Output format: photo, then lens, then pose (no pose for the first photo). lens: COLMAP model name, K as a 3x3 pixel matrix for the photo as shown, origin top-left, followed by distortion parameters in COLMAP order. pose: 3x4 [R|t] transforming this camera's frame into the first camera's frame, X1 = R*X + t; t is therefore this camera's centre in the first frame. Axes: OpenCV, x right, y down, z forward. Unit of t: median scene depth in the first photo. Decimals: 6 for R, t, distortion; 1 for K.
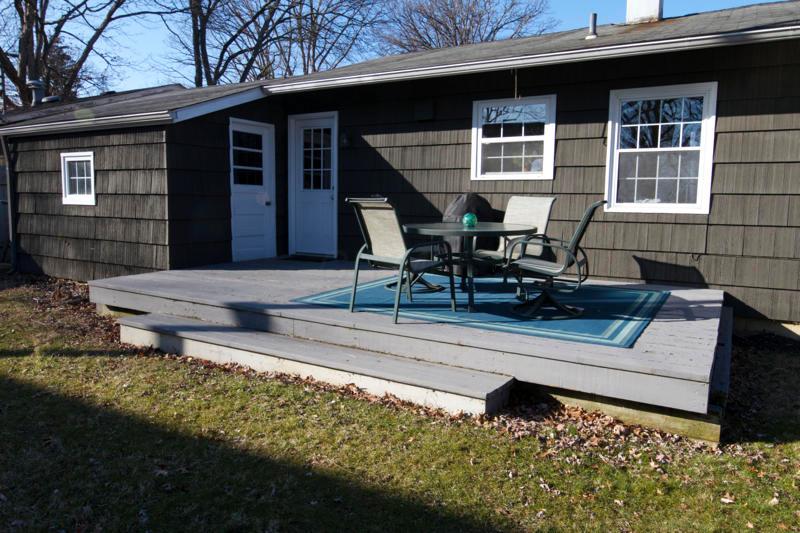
lens RADIAL K [[559.7, 0, 404.1], [0, 559.7, 266.4], [0, 0, 1]] dist [-0.003676, -0.004012]
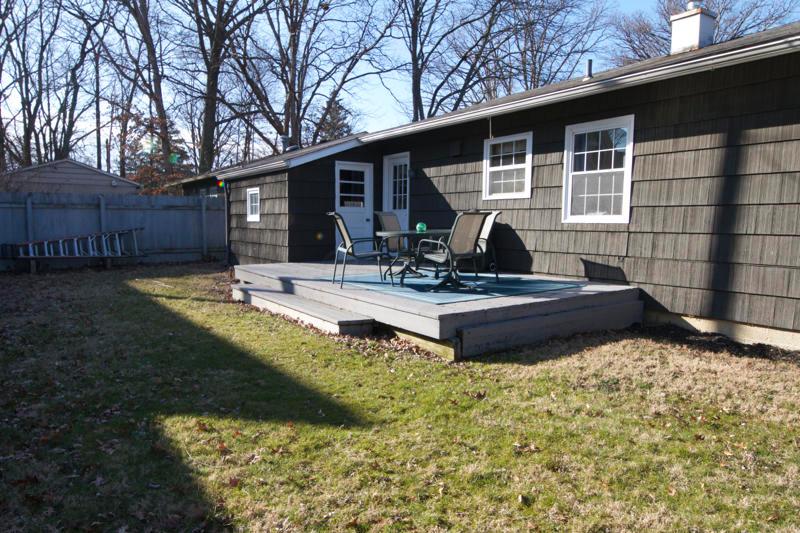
lens RADIAL K [[535.9, 0, 400.0], [0, 535.9, 281.1], [0, 0, 1]] dist [-0.013112, -0.002403]
pose [[0.905967, 0.040802, -0.421378, 0.543634], [-0.045510, 0.998963, -0.001118, 0.050663], [0.420896, 0.020190, 0.906884, -0.234652]]
